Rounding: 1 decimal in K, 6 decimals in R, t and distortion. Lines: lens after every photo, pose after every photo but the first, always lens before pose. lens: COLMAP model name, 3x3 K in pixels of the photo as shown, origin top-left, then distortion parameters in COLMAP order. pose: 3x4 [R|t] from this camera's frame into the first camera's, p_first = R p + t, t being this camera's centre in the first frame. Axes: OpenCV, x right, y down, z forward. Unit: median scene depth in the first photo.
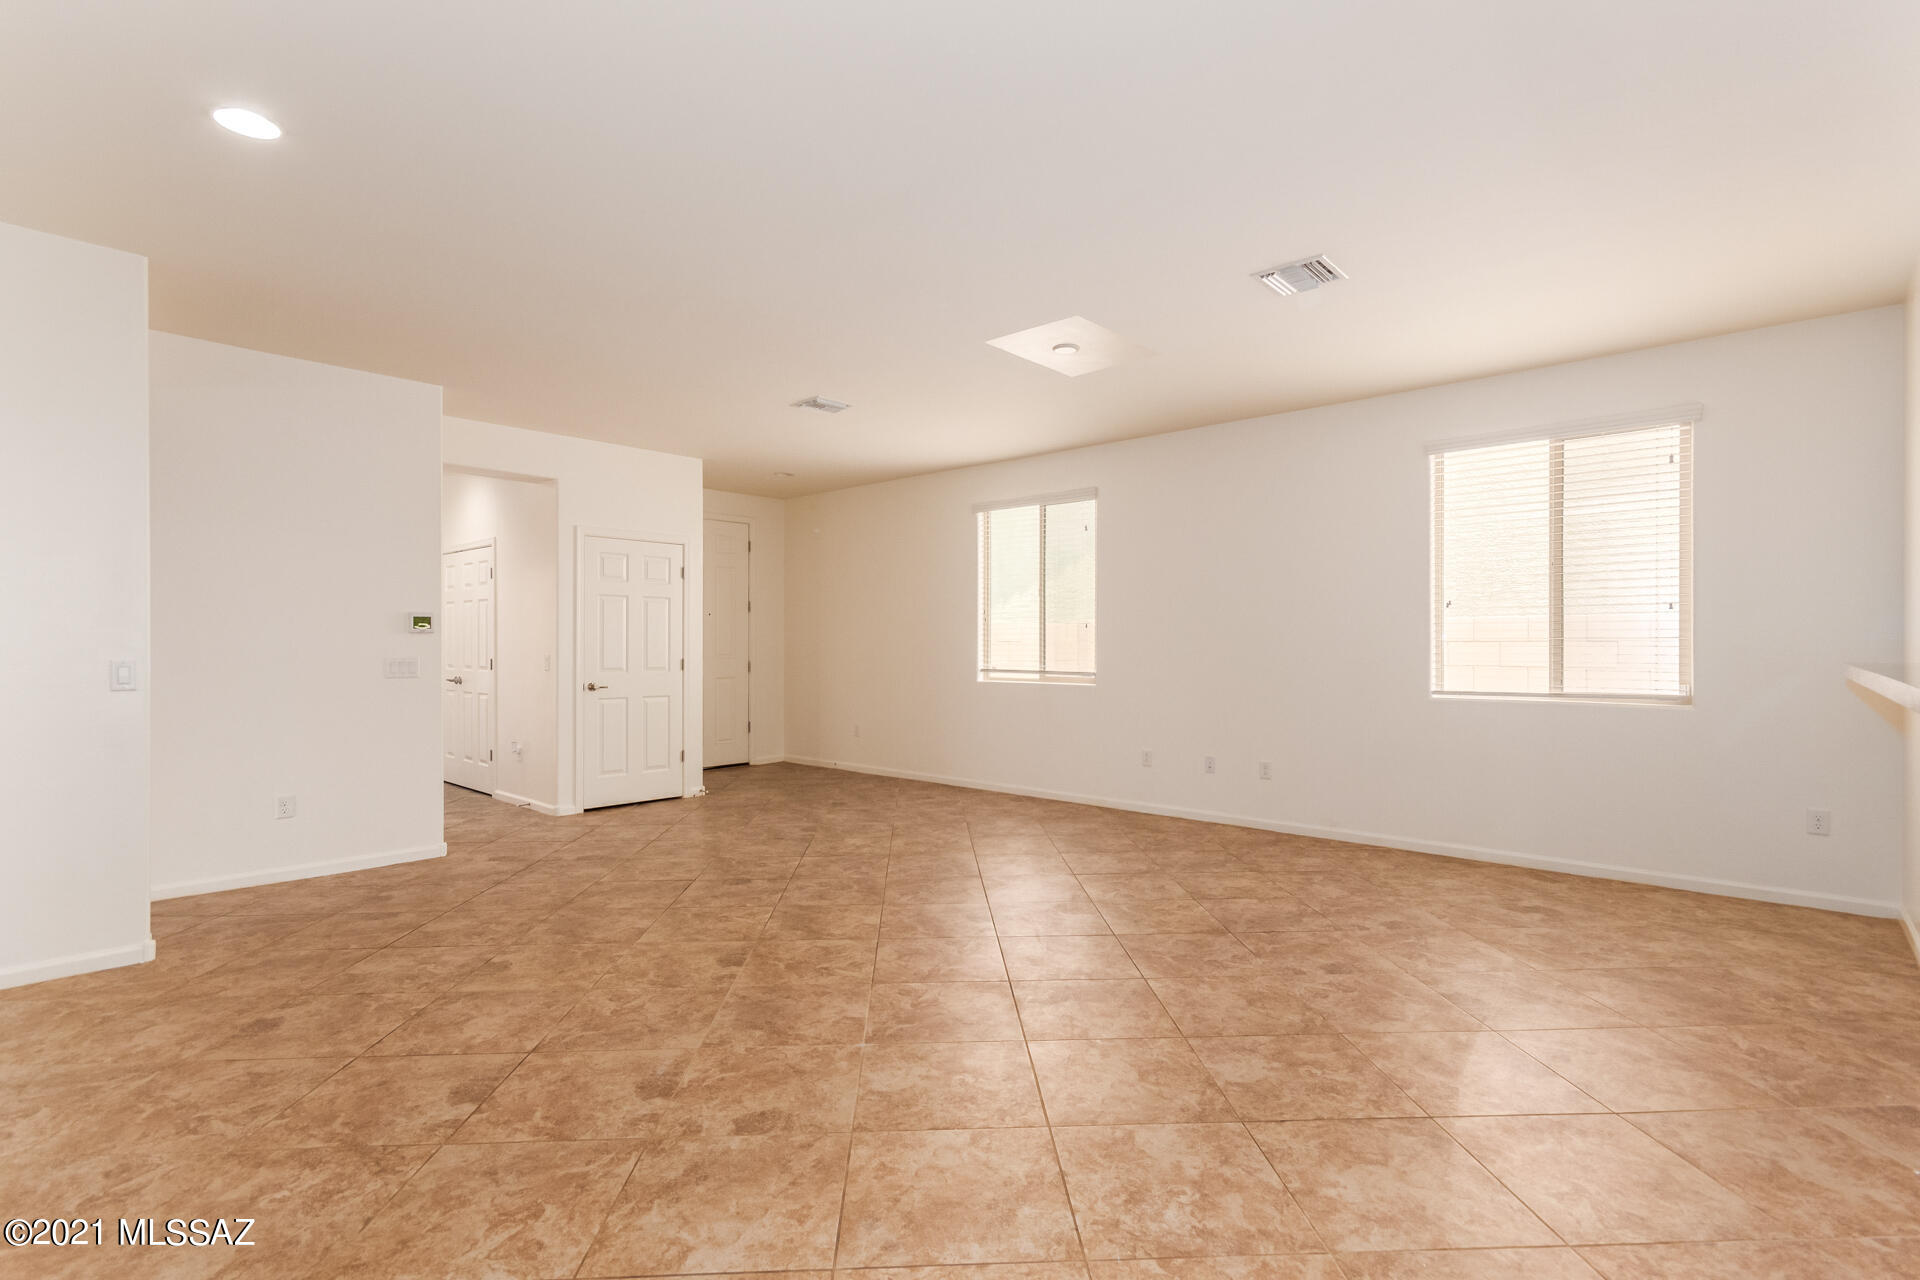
lens RADIAL K [[895.3, 0, 969.9], [0, 895.3, 638.2], [0, 0, 1]] dist [0.001706, 0.000498]
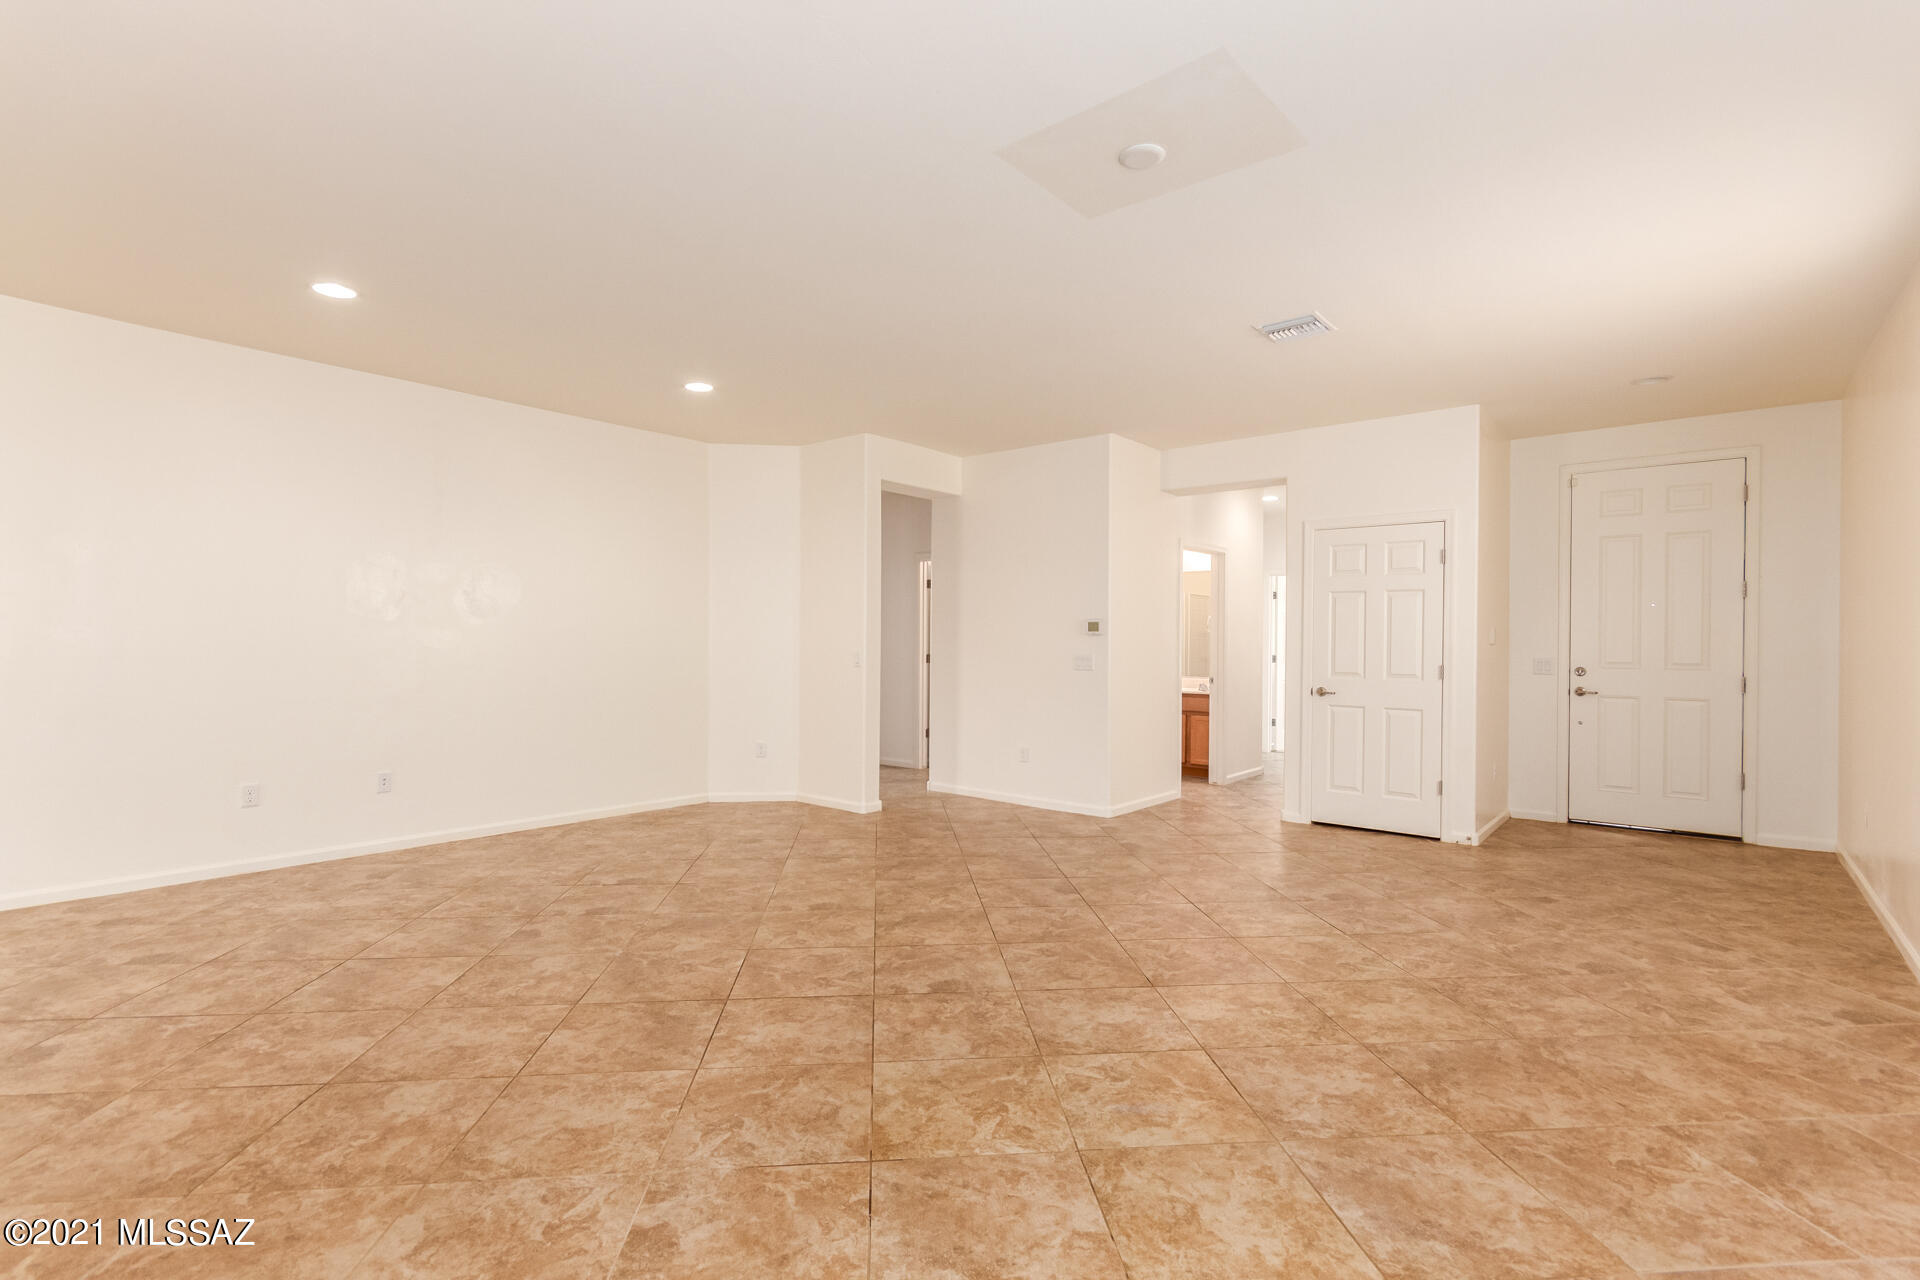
lens RADIAL K [[895.3, 0, 974.5], [0, 895.3, 648.2], [0, 0, 1]] dist [0.001706, 0.000498]
pose [[0.044258, 0.005358, -0.999006, 0.869756], [-0.001216, 0.999985, 0.005309, 0.008189], [0.999019, 0.000979, 0.044264, 1.068064]]
